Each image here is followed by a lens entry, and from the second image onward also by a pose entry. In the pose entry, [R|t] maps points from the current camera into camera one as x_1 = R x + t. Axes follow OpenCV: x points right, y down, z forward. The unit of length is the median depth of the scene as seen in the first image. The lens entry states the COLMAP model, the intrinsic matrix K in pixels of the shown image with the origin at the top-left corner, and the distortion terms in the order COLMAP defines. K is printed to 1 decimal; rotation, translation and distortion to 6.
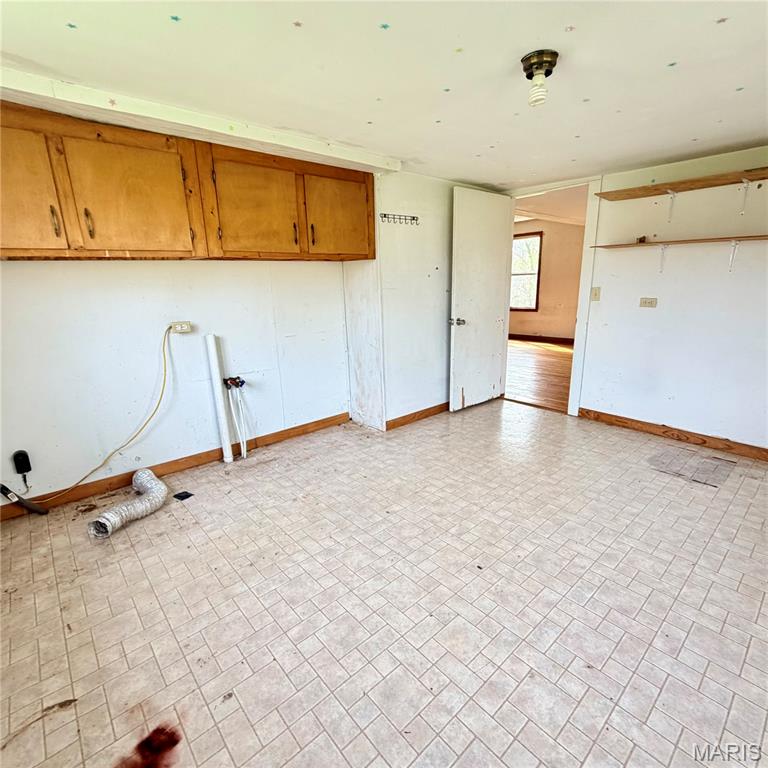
lens RADIAL K [[410.2, 0, 384.9], [0, 410.2, 385.2], [0, 0, 1]] dist [0.004712, -0.002484]
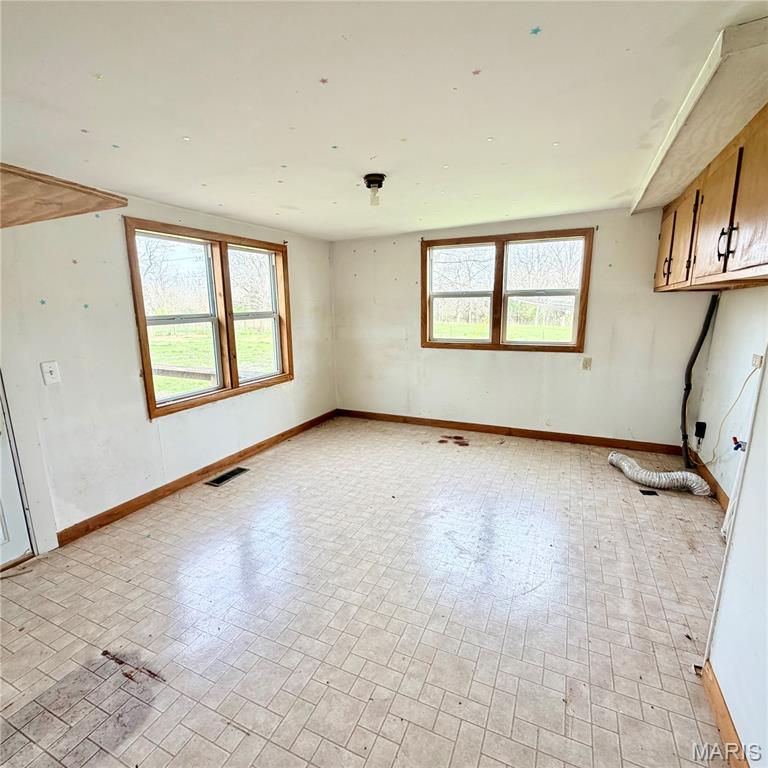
lens RADIAL K [[410.2, 0, 384.4], [0, 410.2, 387.2], [0, 0, 1]] dist [0.004712, -0.002484]
pose [[-0.914949, 0.114866, -0.386877, 0.754403], [-0.066982, 0.902120, 0.426255, -0.552813], [0.397971, 0.415915, -0.817700, 1.922597]]
